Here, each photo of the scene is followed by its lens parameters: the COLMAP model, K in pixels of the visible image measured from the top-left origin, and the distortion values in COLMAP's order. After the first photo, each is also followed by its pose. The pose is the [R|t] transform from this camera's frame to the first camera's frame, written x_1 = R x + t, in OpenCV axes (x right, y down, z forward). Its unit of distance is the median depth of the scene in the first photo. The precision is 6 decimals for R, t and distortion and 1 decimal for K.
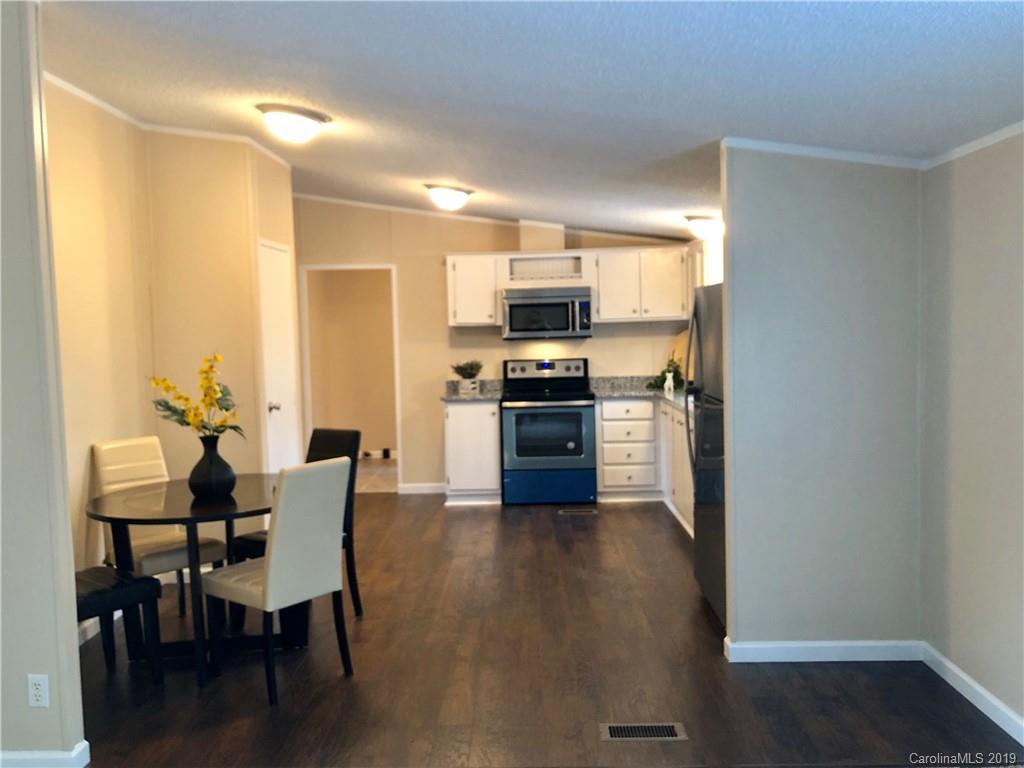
lens RADIAL K [[904.4, 0, 512.0], [0, 904.4, 384.0], [0, 0, 1]] dist [0.007891, 0.001784]
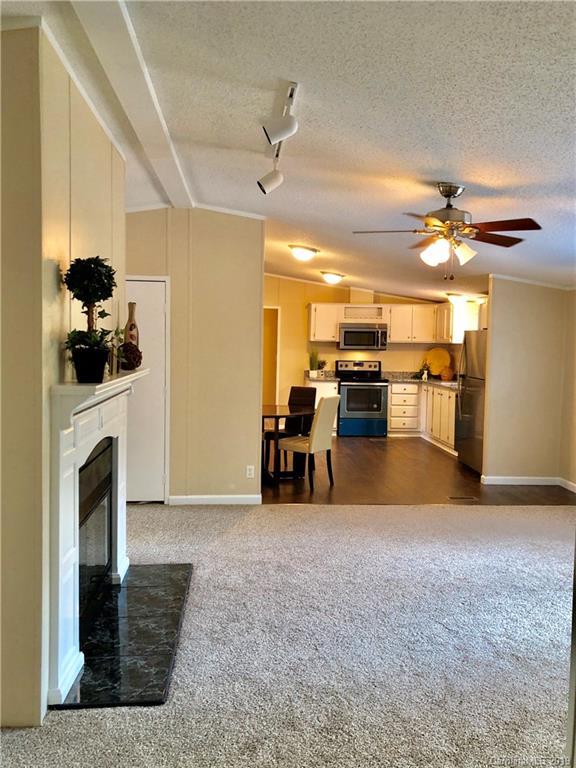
lens RADIAL K [[678.3, 0, 288.0], [0, 678.3, 384.0], [0, 0, 1]] dist [0.007891, 0.001784]
pose [[0.996075, 0.037173, 0.080325, -0.229897], [-0.037412, 0.999299, 0.001475, 0.025209], [-0.080214, -0.004474, 0.996768, -0.407957]]
